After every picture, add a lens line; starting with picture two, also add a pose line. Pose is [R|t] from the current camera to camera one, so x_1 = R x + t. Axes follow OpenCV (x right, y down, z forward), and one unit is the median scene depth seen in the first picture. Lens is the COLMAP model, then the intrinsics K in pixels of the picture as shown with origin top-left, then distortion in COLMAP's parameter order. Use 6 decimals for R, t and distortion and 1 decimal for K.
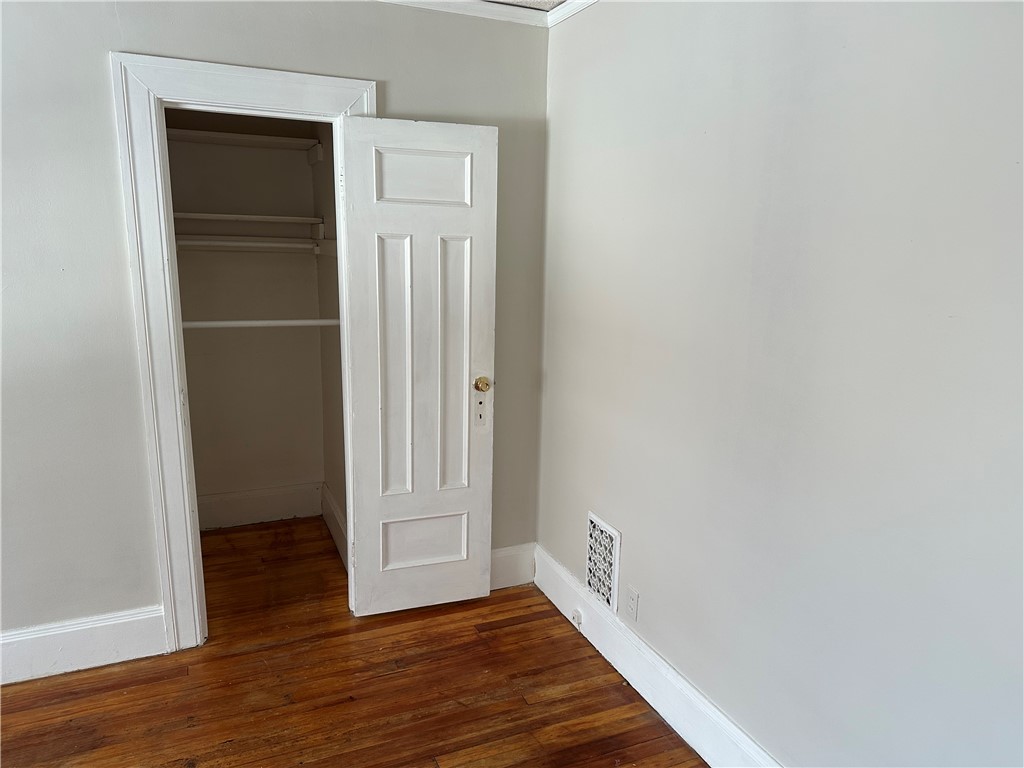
lens RADIAL K [[703.5, 0, 509.0], [0, 703.5, 362.9], [0, 0, 1]] dist [0.025091, -0.053378]
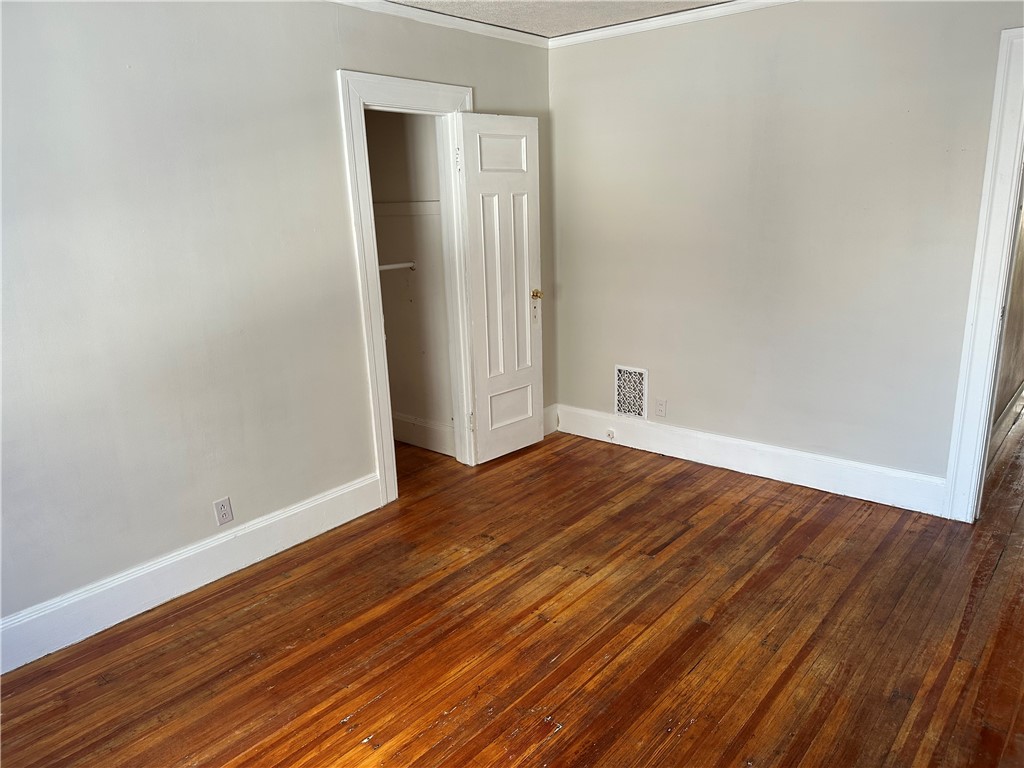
lens RADIAL K [[703.5, 0, 499.5], [0, 703.5, 382.0], [0, 0, 1]] dist [0.025091, -0.053378]
pose [[0.908962, -0.160081, 0.384919, -0.758890], [0.128997, 0.986022, 0.105451, 0.049471], [-0.396420, -0.046198, 0.916906, -0.359445]]
